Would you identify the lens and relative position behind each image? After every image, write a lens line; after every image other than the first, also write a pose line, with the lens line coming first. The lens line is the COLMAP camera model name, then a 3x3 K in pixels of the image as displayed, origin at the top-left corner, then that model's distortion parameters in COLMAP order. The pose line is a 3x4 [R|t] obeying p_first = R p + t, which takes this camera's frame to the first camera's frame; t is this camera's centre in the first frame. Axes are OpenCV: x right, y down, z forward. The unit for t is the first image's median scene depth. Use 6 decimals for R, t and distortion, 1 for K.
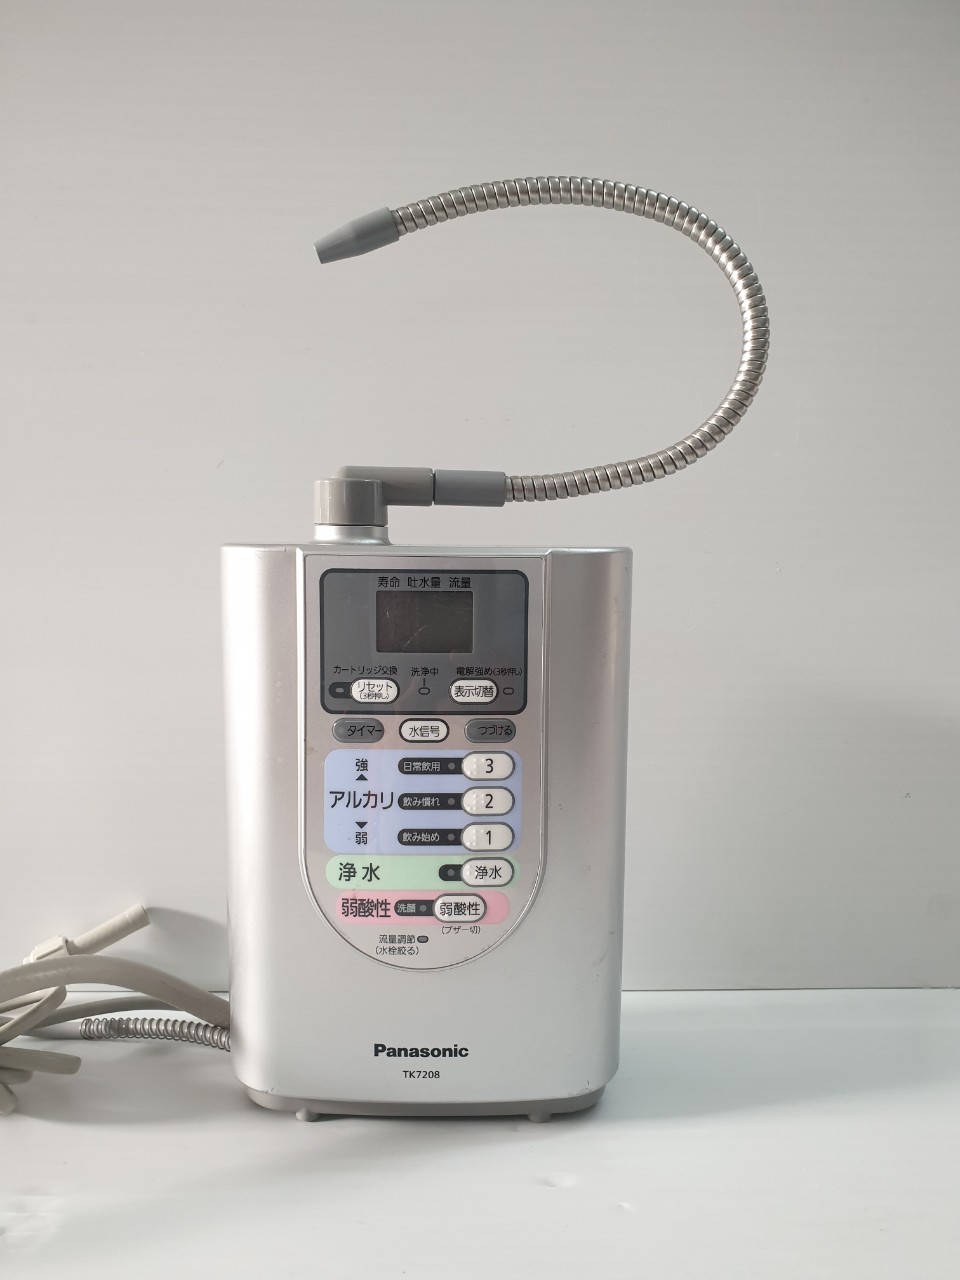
lens RADIAL K [[1007.7, 0, 489.6], [0, 1007.7, 642.6], [0, 0, 1]] dist [0.031160, -0.035812]
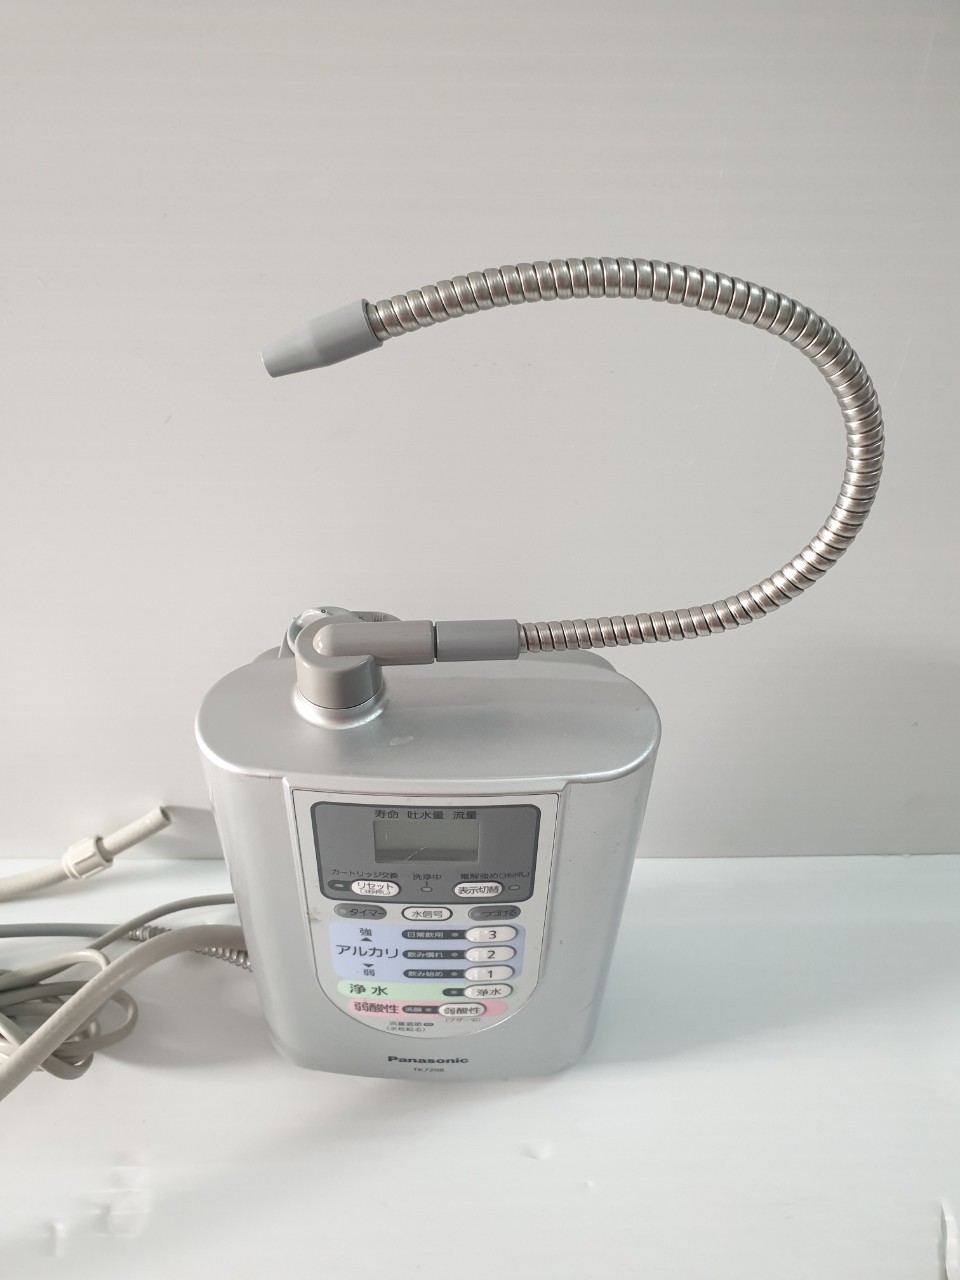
lens RADIAL K [[1007.7, 0, 477.3], [0, 1007.7, 644.9], [0, 0, 1]] dist [0.031160, -0.035812]
pose [[0.999732, 0.022904, -0.003415, -0.018504], [-0.016309, 0.801075, 0.598342, -0.713123], [0.016441, -0.598125, 0.801234, 0.362599]]
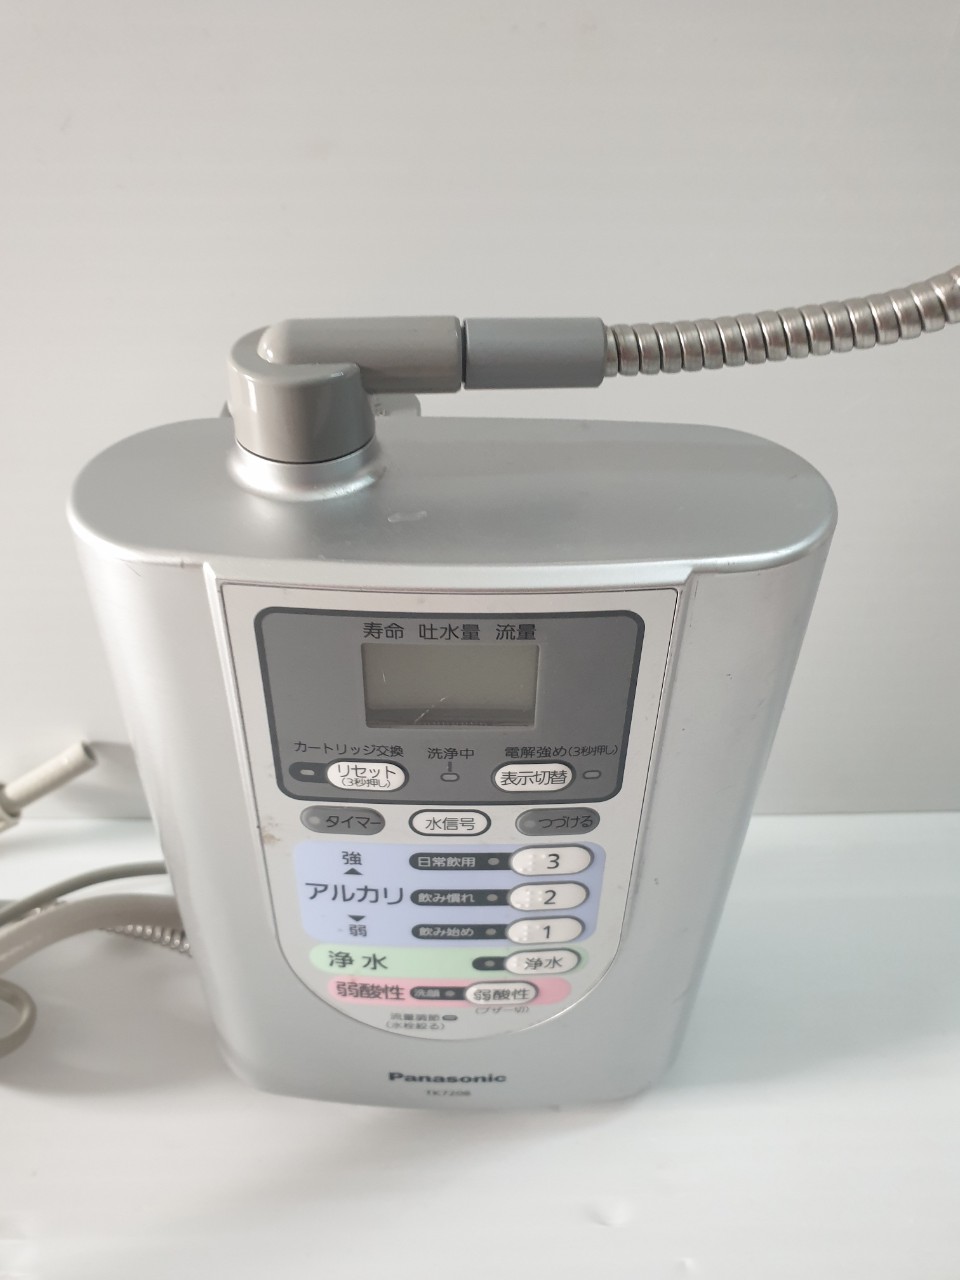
lens RADIAL K [[1007.7, 0, 478.8], [0, 1007.7, 635.4], [0, 0, 1]] dist [0.031160, -0.035812]
pose [[0.999871, 0.015246, -0.005119, -0.045915], [-0.009840, 0.831683, 0.555163, -0.347411], [0.012721, -0.555041, 0.831726, 0.549080]]
